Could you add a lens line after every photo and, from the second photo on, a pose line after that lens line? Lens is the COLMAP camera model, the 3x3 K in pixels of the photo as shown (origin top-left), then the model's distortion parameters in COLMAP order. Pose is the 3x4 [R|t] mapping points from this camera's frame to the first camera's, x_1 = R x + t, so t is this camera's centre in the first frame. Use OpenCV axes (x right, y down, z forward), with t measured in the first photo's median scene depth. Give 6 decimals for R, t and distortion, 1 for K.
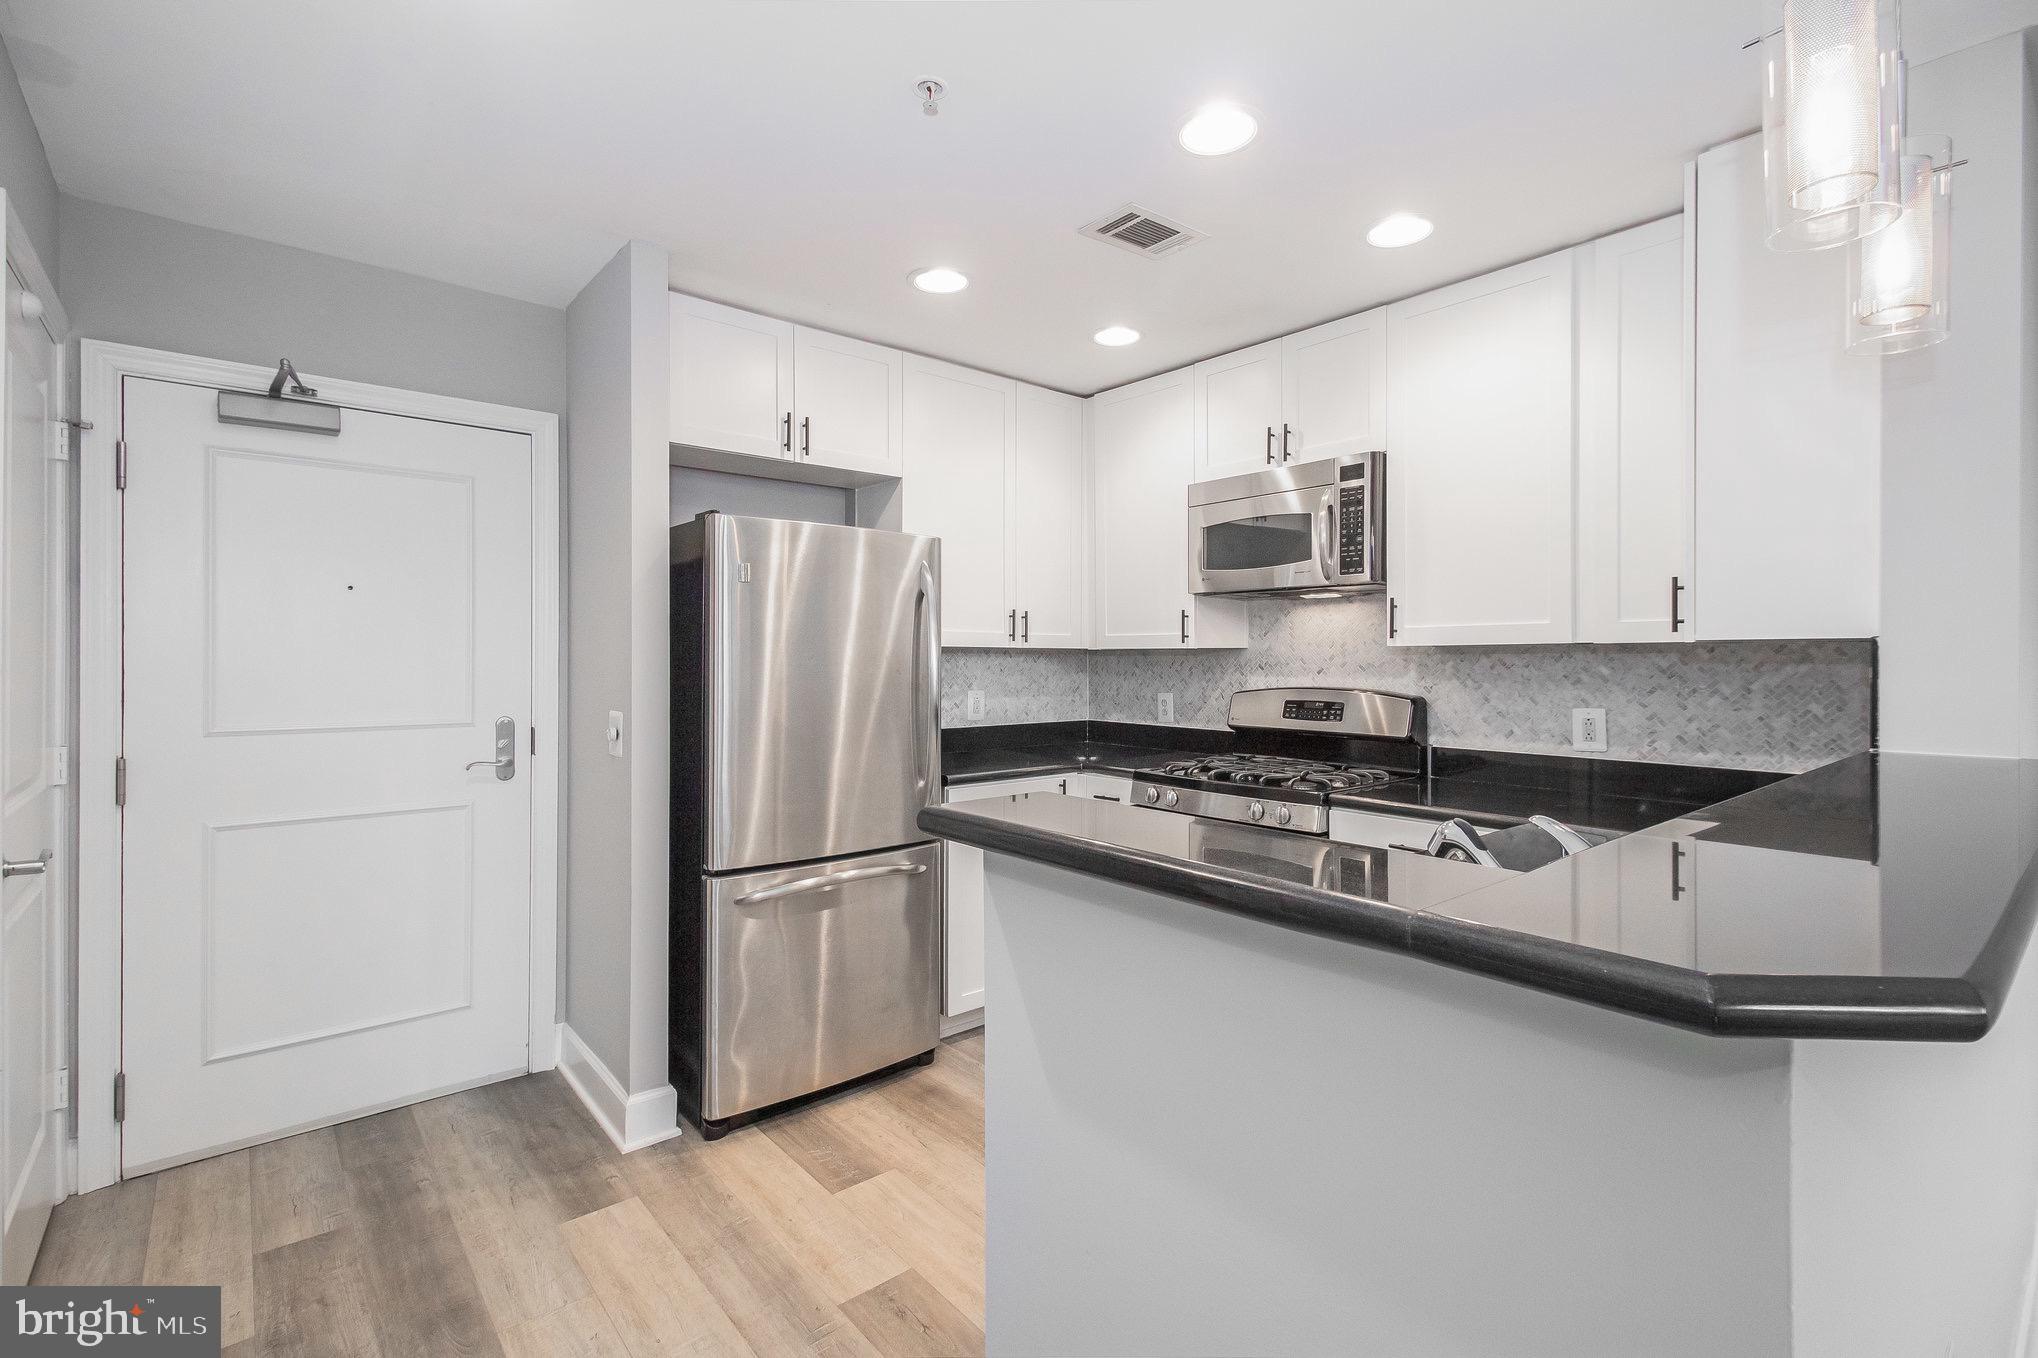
lens RADIAL K [[935.3, 0, 1039.7], [0, 935.3, 654.0], [0, 0, 1]] dist [0.011874, -0.001989]
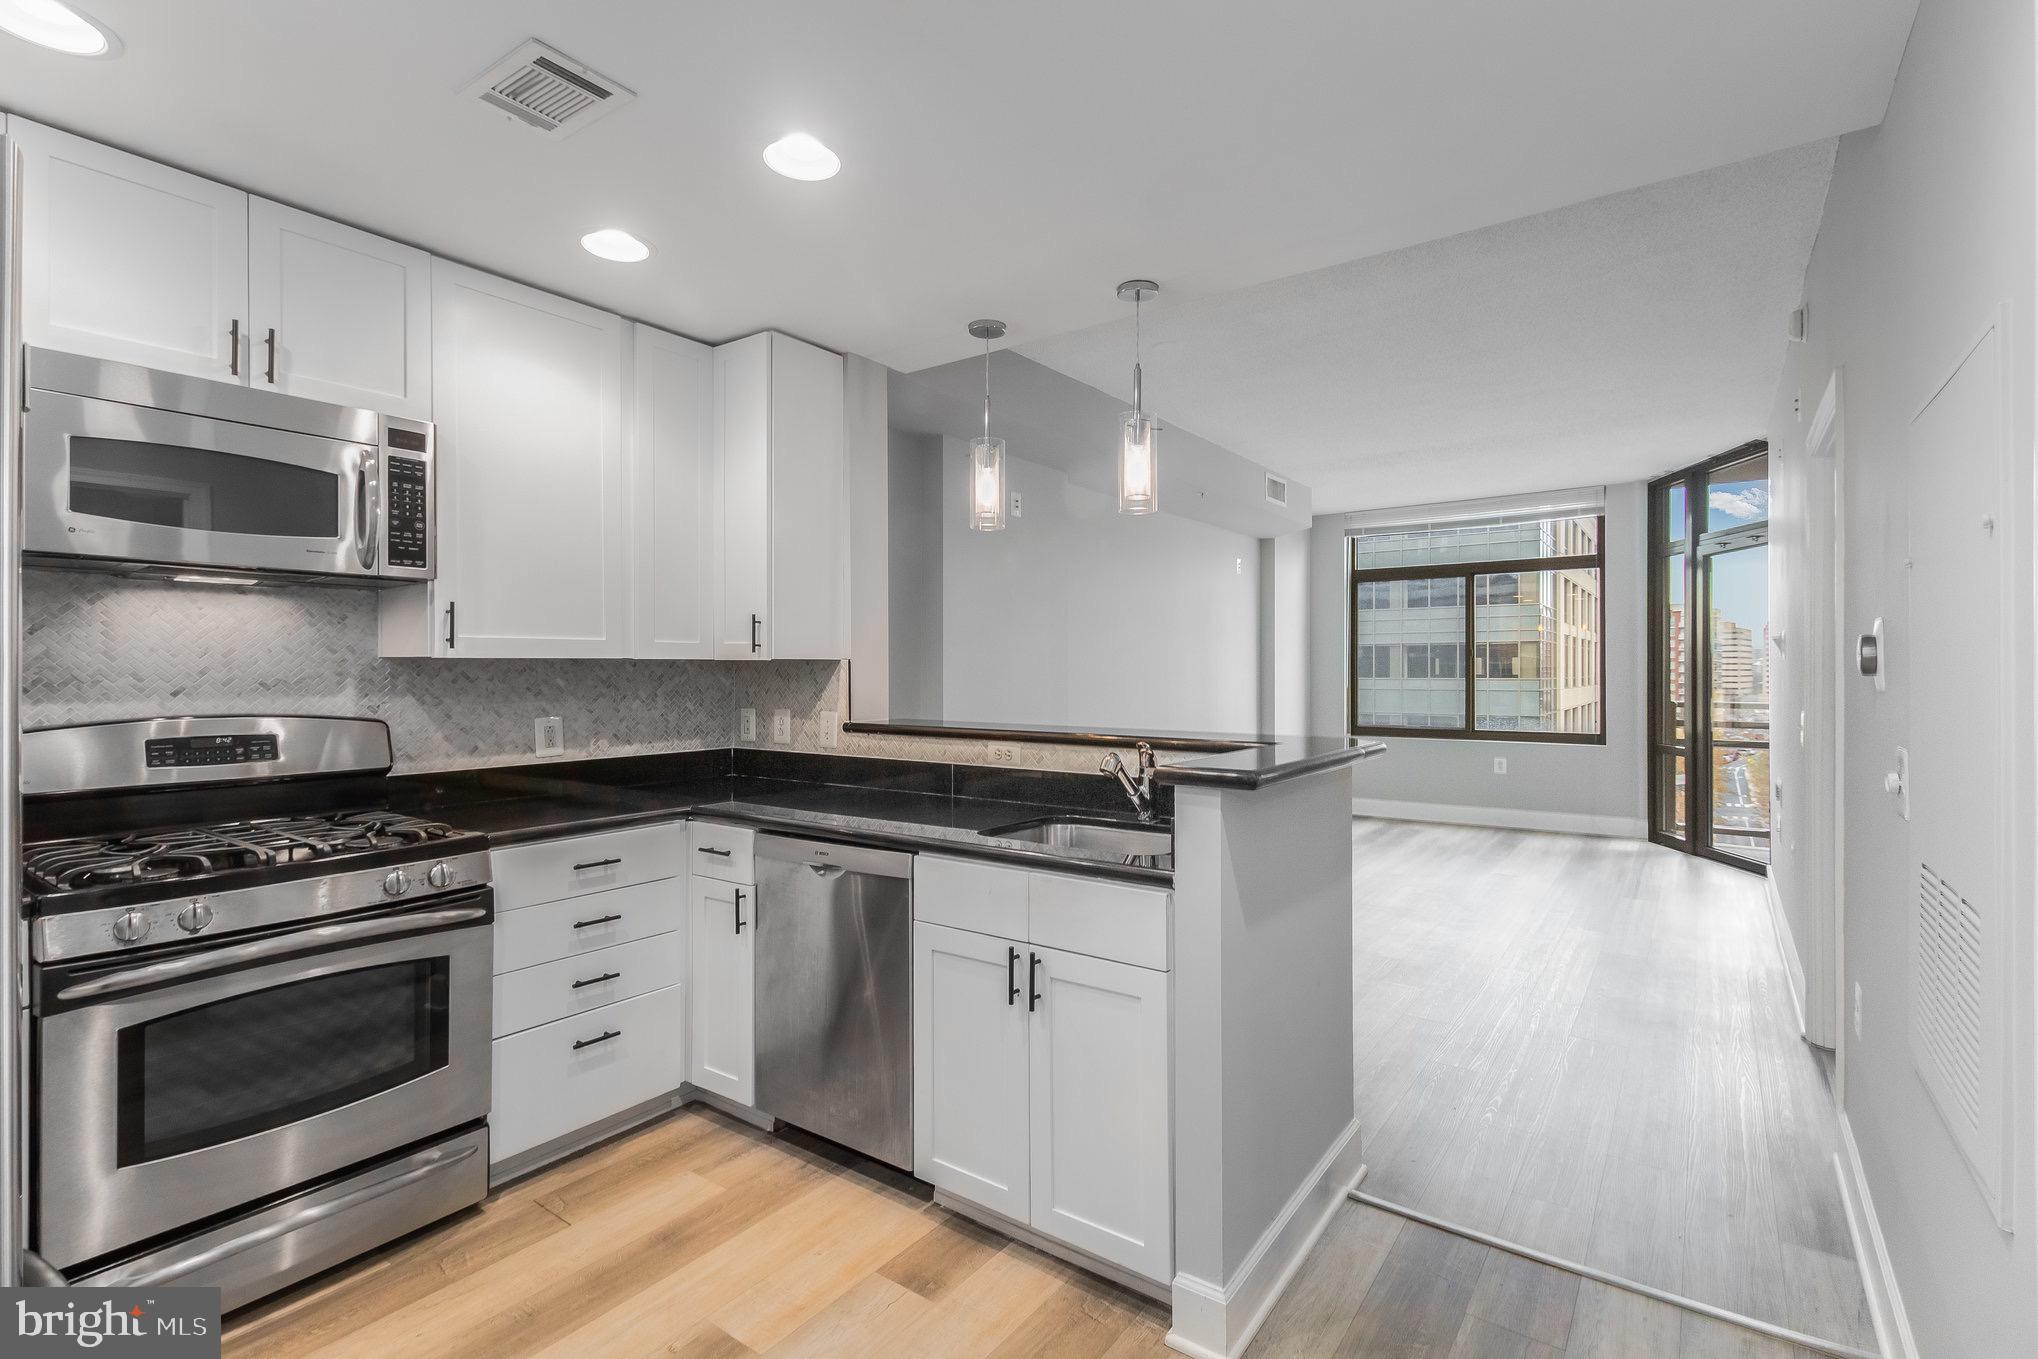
lens RADIAL K [[933.4, 0, 1044.9], [0, 933.4, 666.2], [0, 0, 1]] dist [0.027418, -0.009944]
pose [[-0.248613, 0.003403, 0.968597, -0.596988], [-0.003735, 0.999983, -0.004471, 0.001155], [-0.968596, -0.004729, -0.248596, 0.682208]]
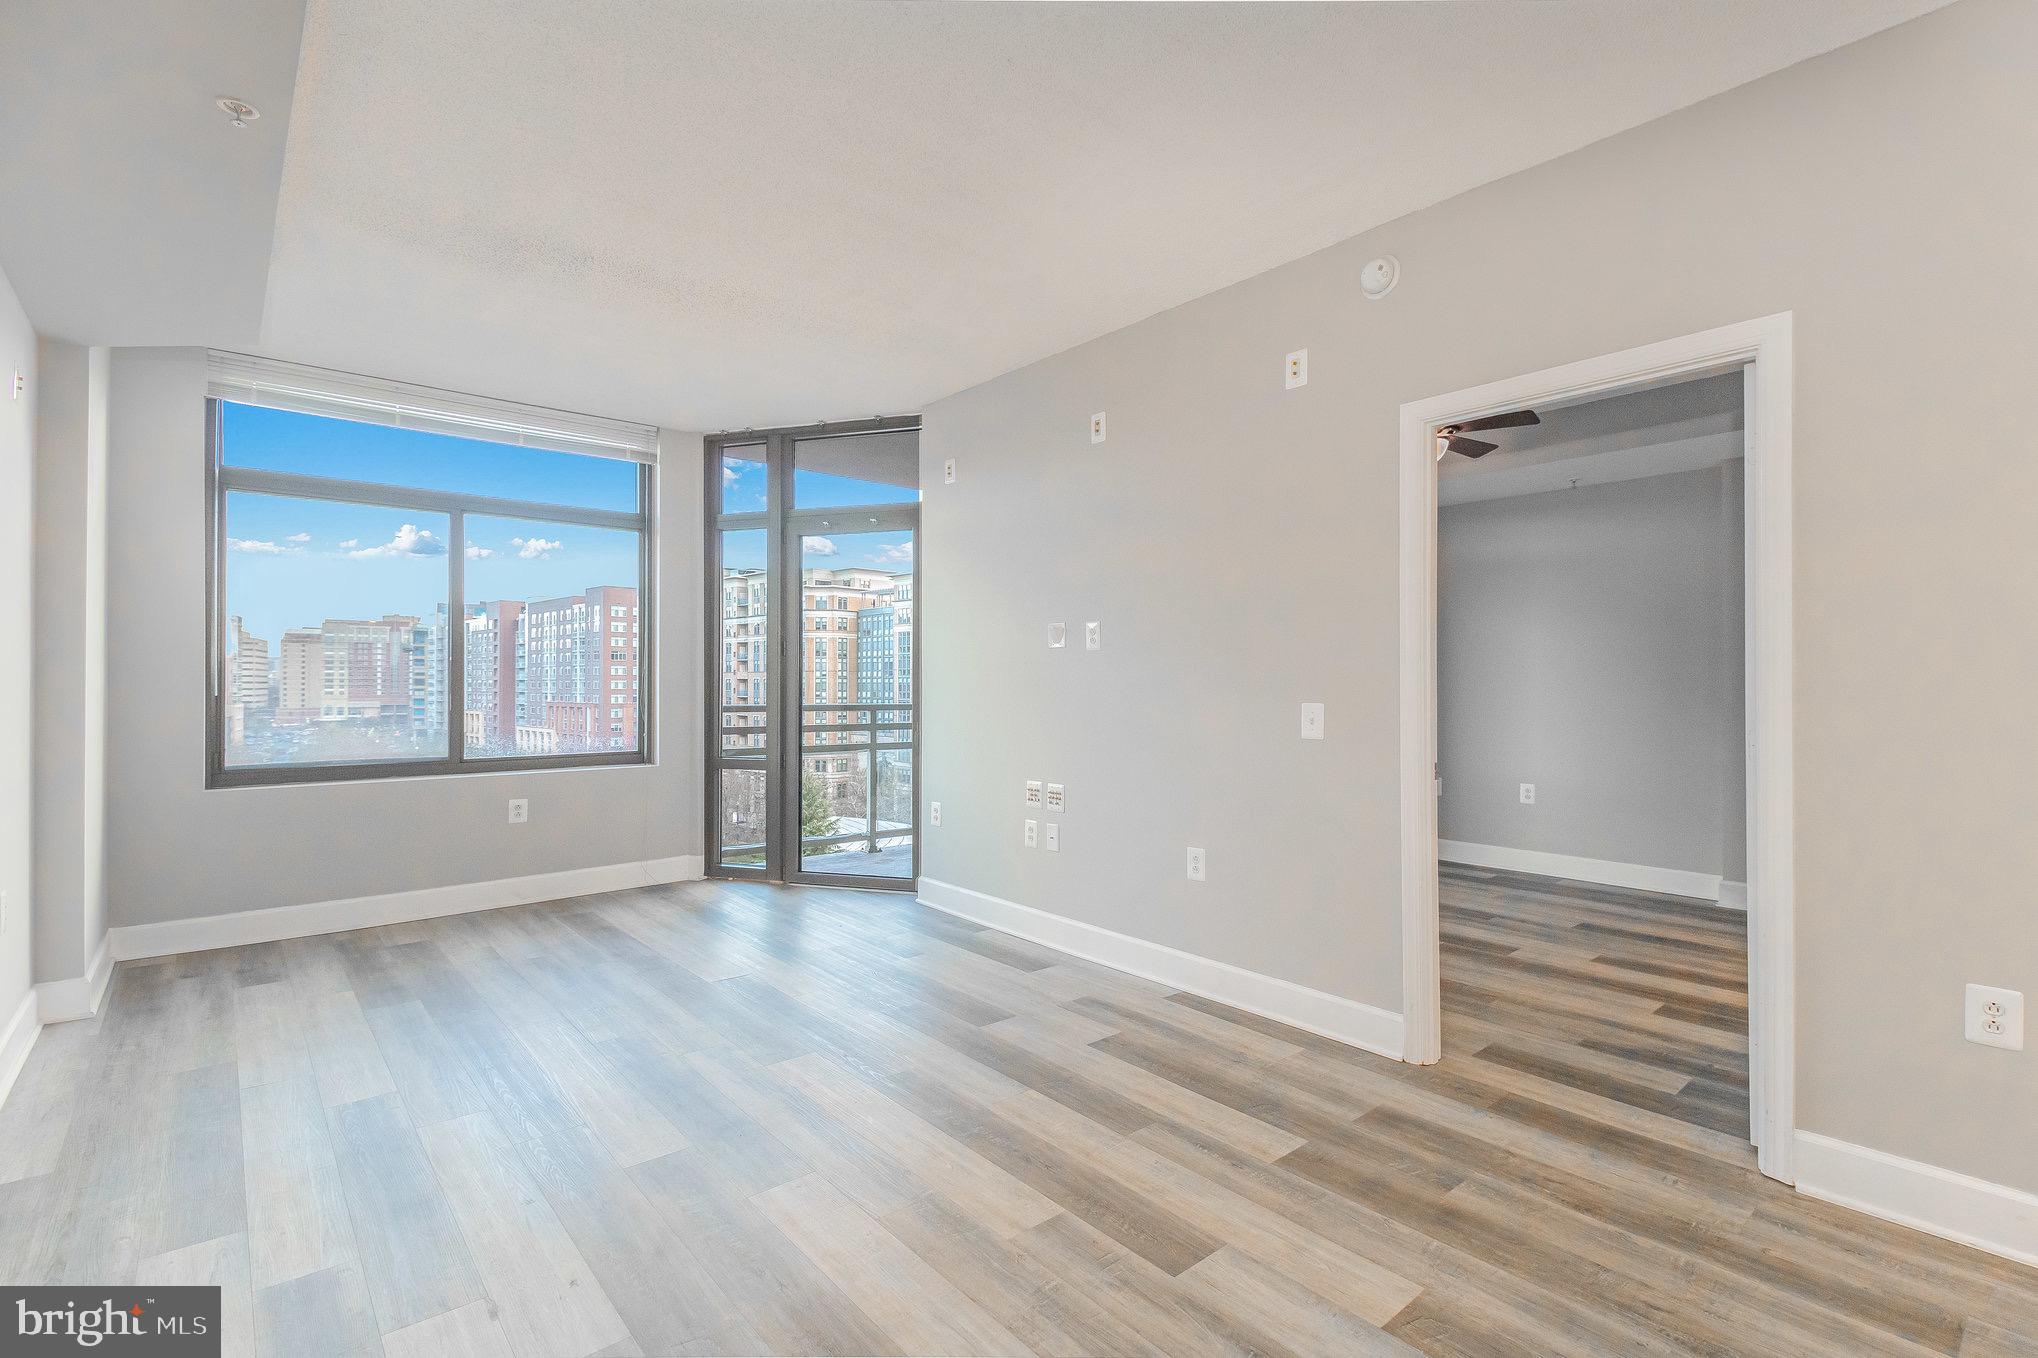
lens RADIAL K [[940.6, 0, 1032.7], [0, 940.6, 668.6], [0, 0, 1]] dist [0.005294, -0.000157]
pose [[-0.999975, -0.002343, -0.006652, 0.707510], [-0.002209, 0.999795, -0.020143, 0.035714], [0.006697, -0.020127, -0.999775, 0.535085]]
